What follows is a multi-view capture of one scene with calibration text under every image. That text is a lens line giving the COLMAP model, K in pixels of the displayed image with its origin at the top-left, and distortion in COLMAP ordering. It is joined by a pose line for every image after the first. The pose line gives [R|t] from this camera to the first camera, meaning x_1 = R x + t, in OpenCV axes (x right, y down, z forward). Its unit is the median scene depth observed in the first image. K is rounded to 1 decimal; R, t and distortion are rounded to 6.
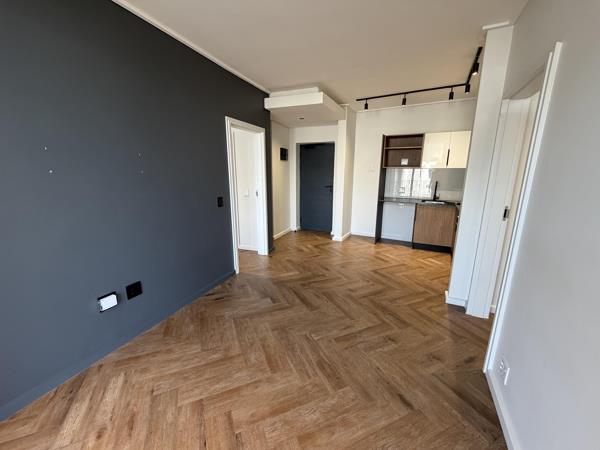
lens RADIAL K [[239.3, 0, 300.0], [0, 239.3, 225.0], [0, 0, 1]] dist [0.000125, 0.000310]
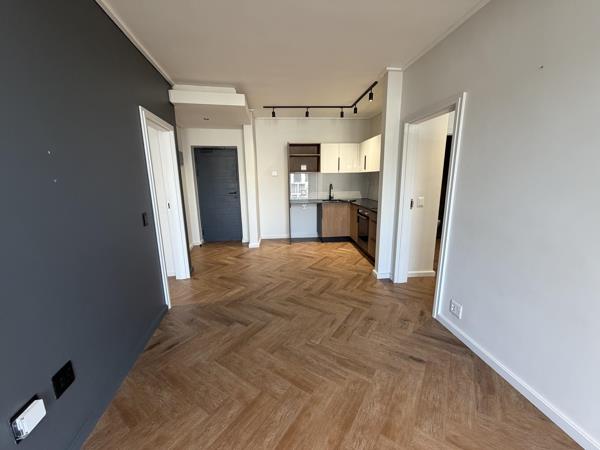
lens RADIAL K [[239.3, 0, 300.0], [0, 239.3, 225.0], [0, 0, 1]] dist [0.000125, 0.000310]
pose [[0.841589, -0.120945, 0.526404, -0.294391], [0.133139, 0.990986, 0.014829, -0.023228], [-0.523453, 0.057606, 0.850105, 0.104725]]
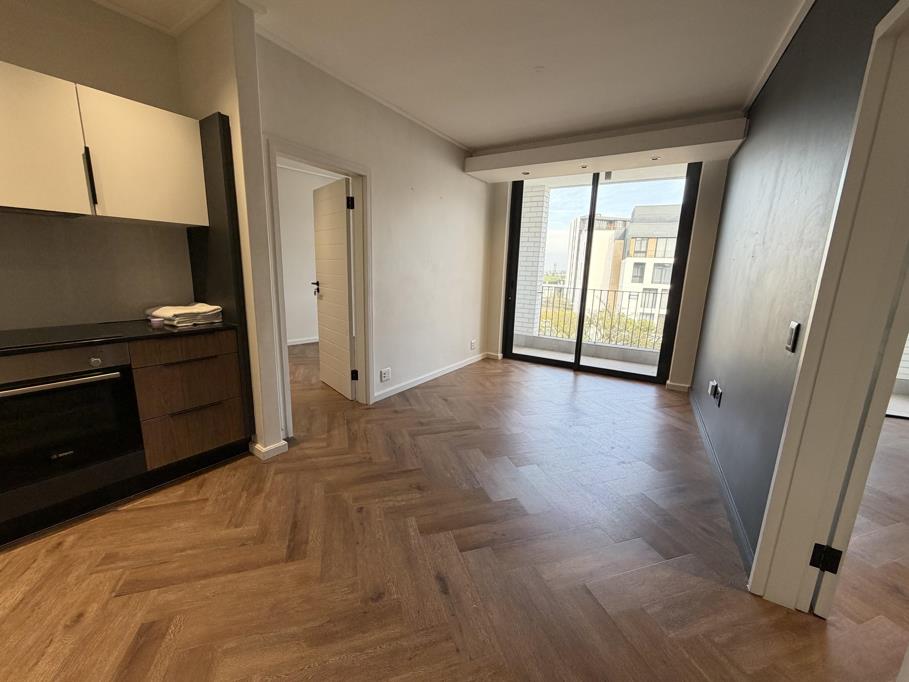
lens RADIAL K [[362.6, 0, 454.5], [0, 362.6, 341.0], [0, 0, 1]] dist [0.000125, 0.000310]
pose [[-0.993989, -0.057468, 0.093180, 0.083789], [-0.014864, 0.914106, 0.405203, -0.267757], [-0.108463, 0.401383, -0.909466, 1.389764]]
